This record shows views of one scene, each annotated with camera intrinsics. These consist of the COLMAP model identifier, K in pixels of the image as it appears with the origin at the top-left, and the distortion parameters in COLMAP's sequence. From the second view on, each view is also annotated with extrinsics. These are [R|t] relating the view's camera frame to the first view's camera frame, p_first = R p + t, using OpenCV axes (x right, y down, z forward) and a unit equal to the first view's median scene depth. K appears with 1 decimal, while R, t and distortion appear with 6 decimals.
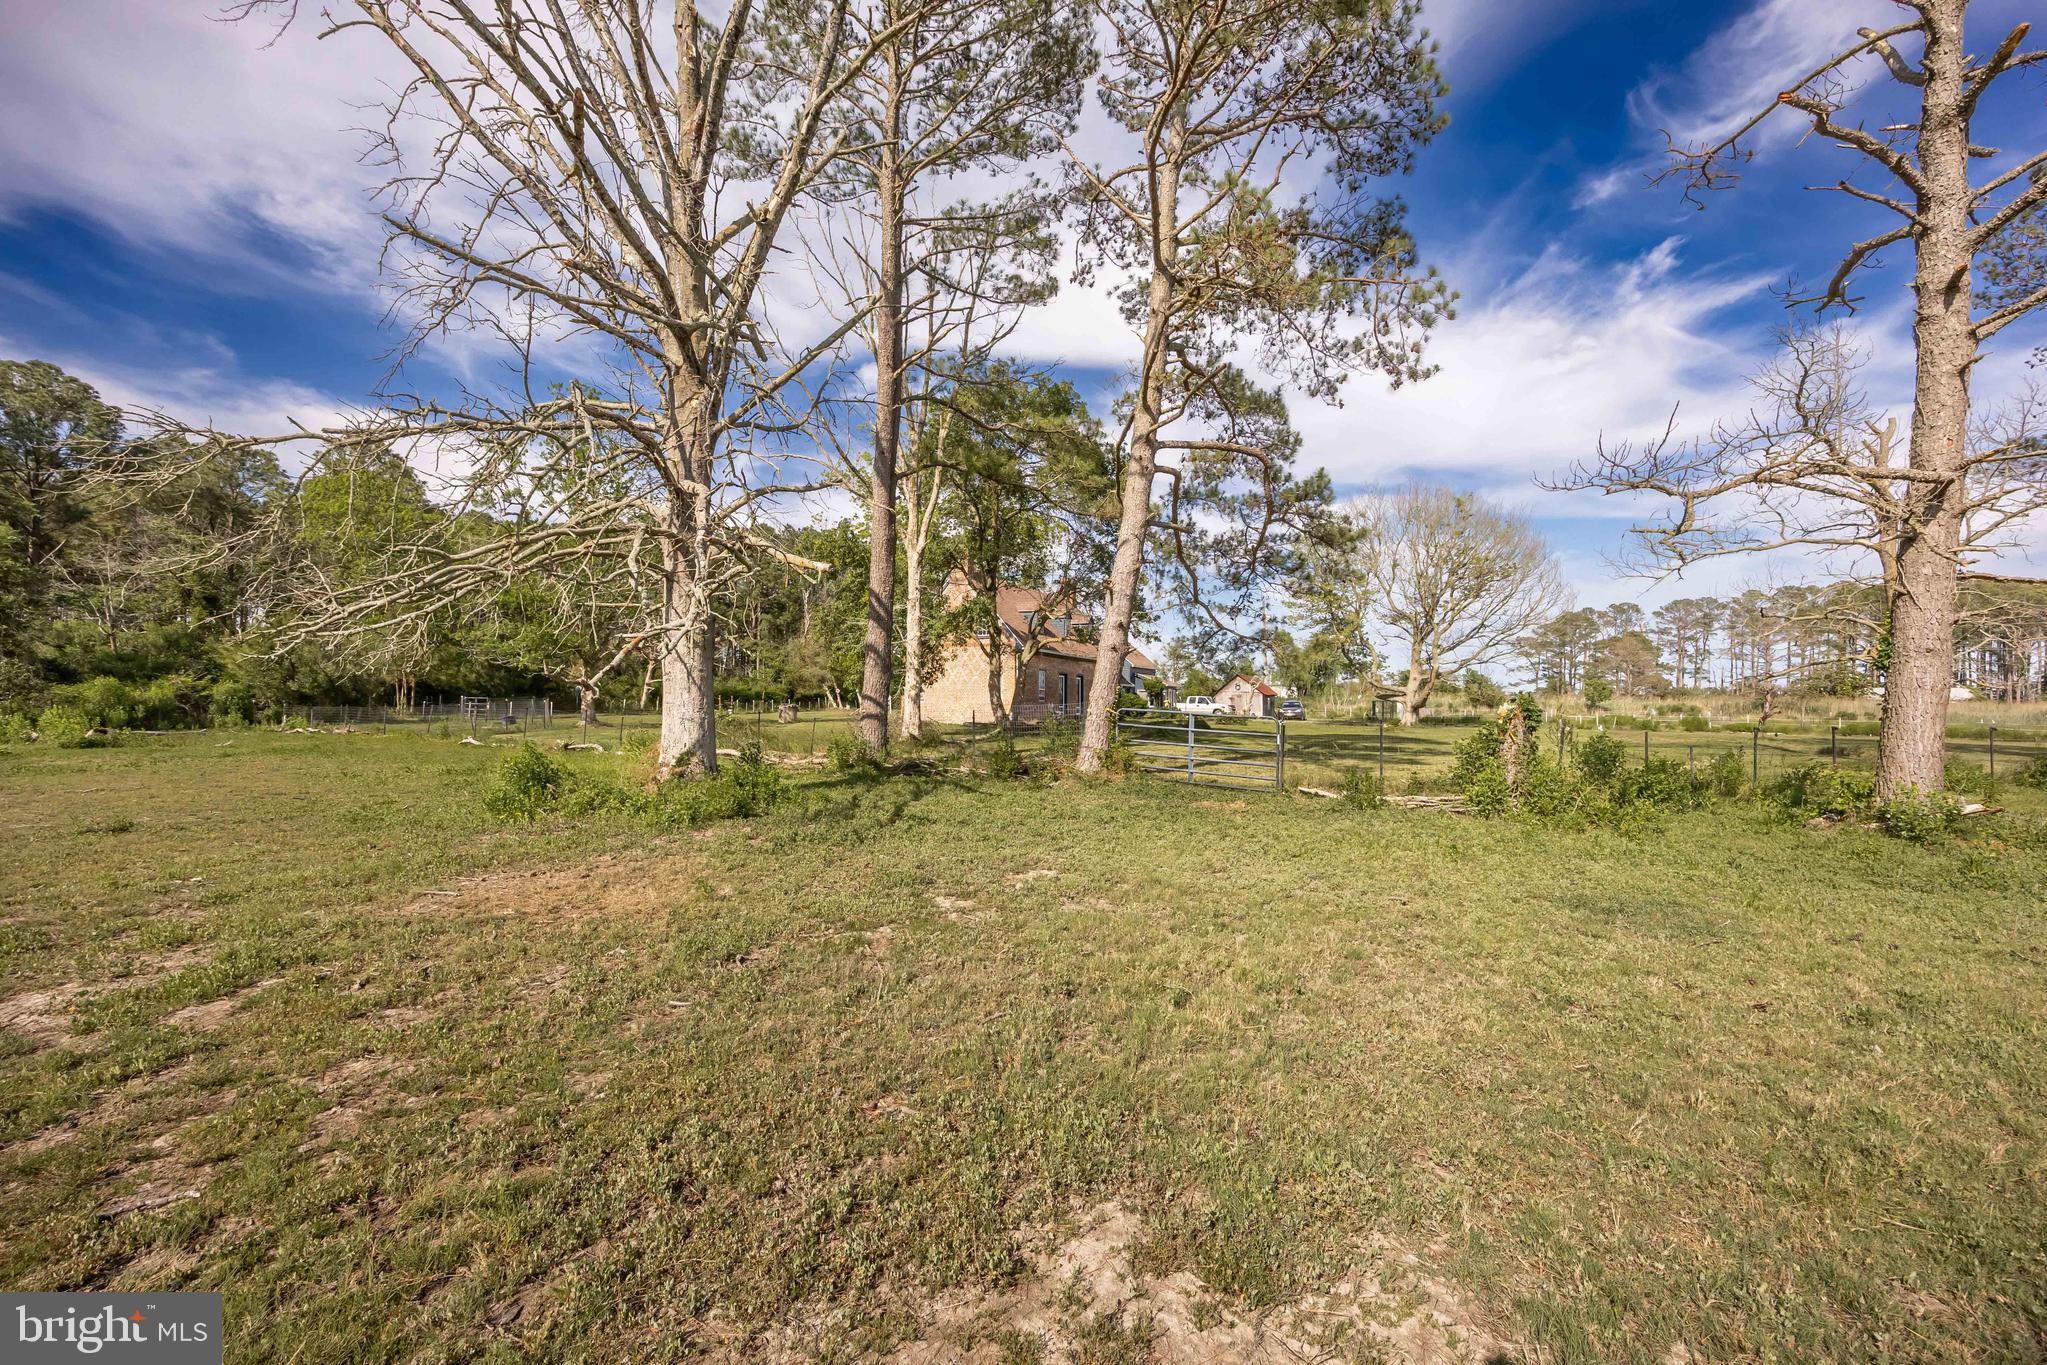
lens RADIAL K [[803.2, 0, 1023.5], [0, 803.2, 682.5], [0, 0, 1]] dist [0.012771, -0.000074]
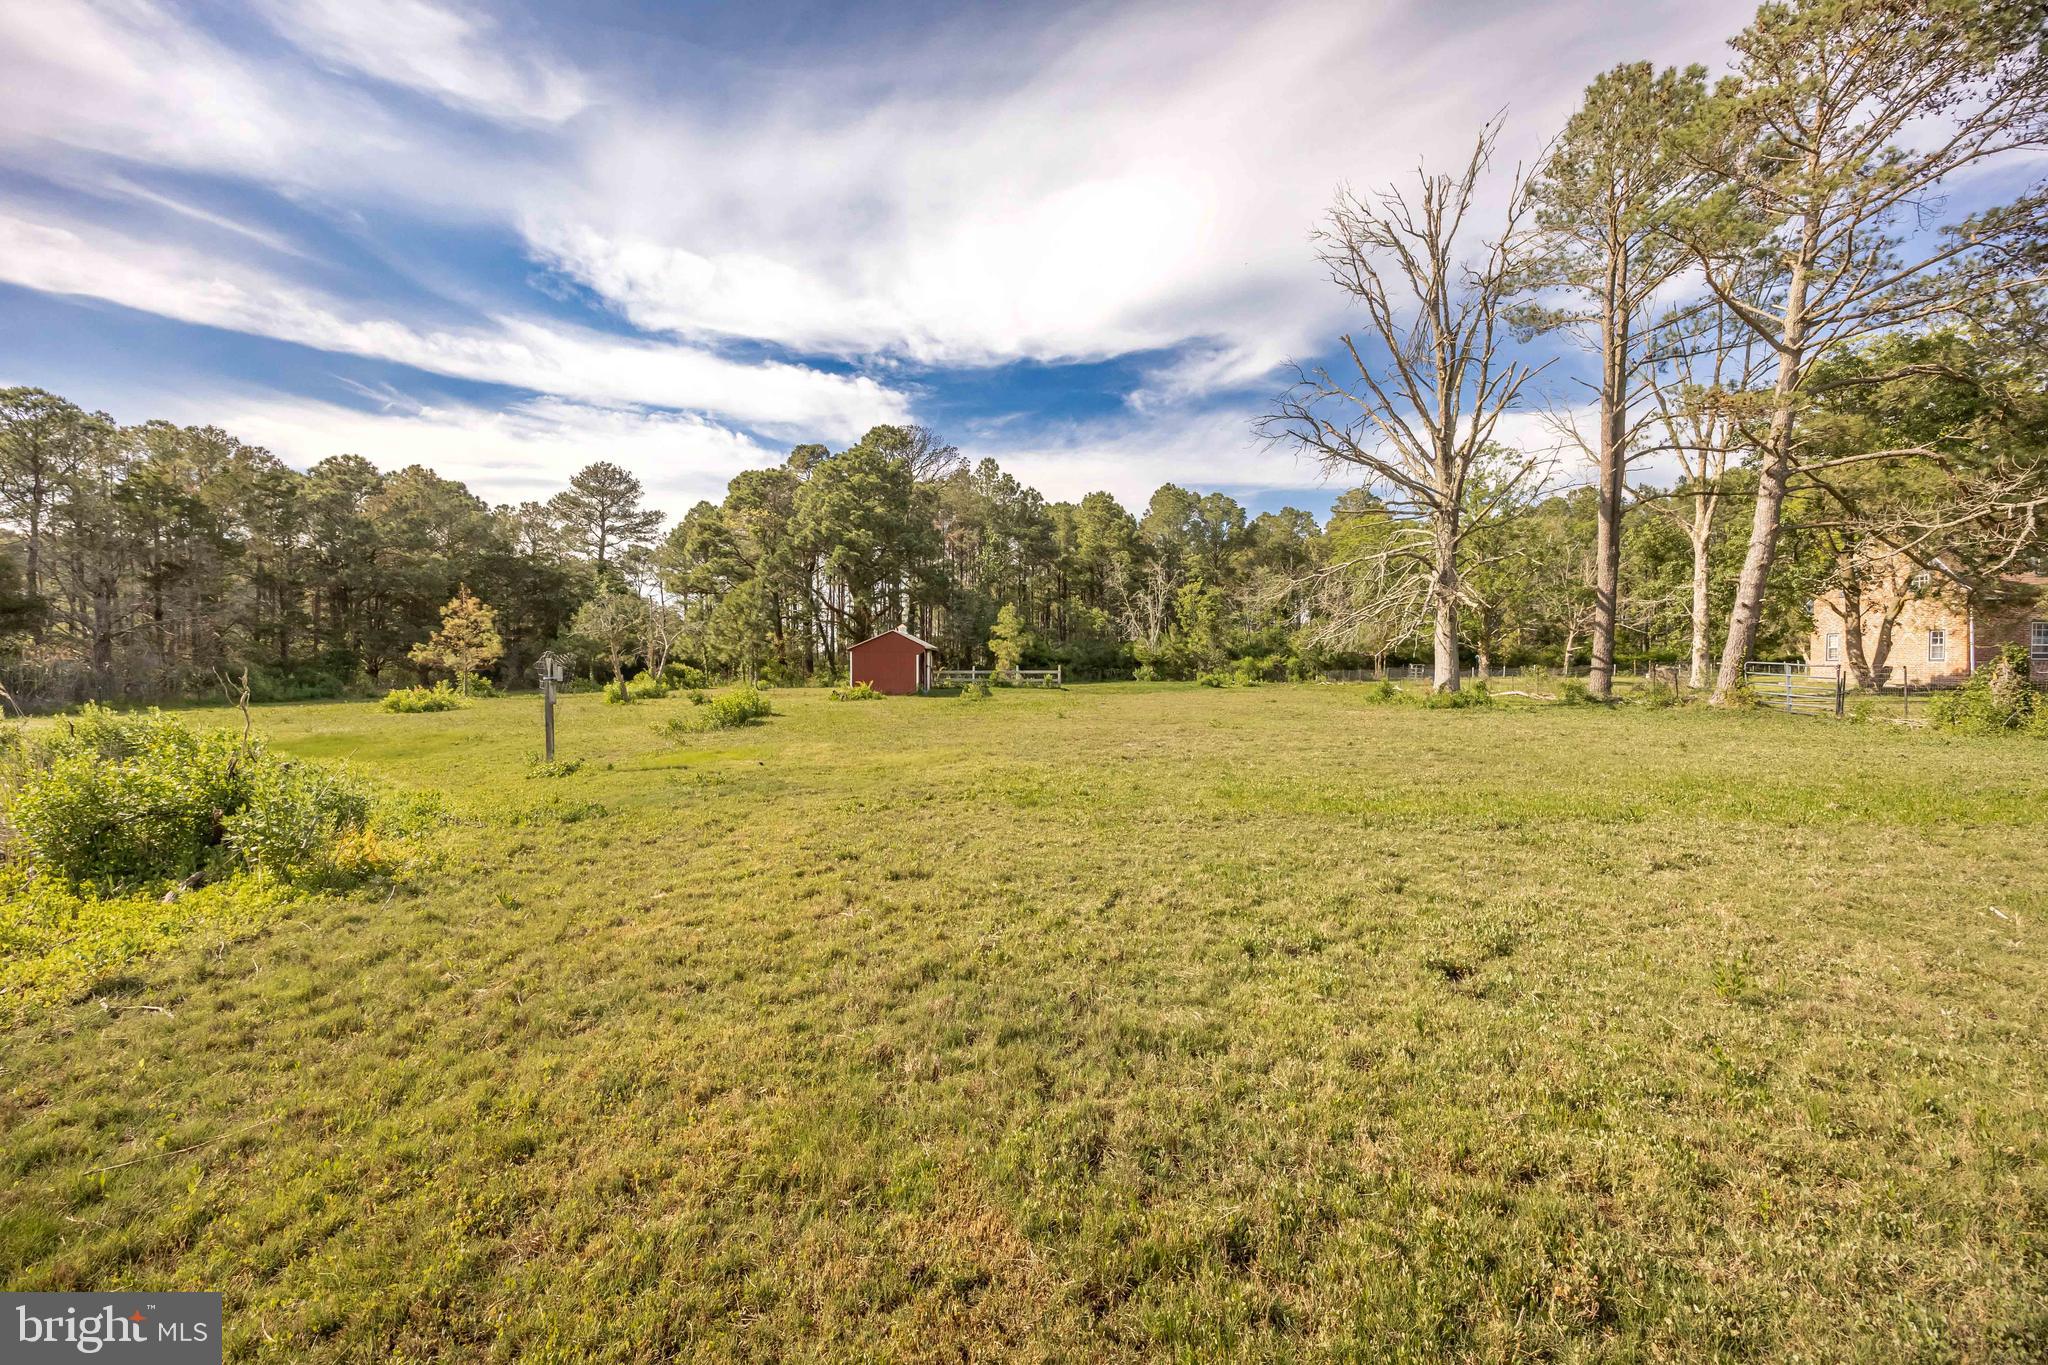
lens RADIAL K [[803.6, 0, 1024.0], [0, 803.6, 682.5], [0, 0, 1]] dist [0.012771, -0.000074]
pose [[0.458128, 0.003461, -0.888880, 0.391077], [0.031474, 0.999302, 0.020112, -0.000020], [0.888329, -0.037191, 0.457699, -0.407882]]
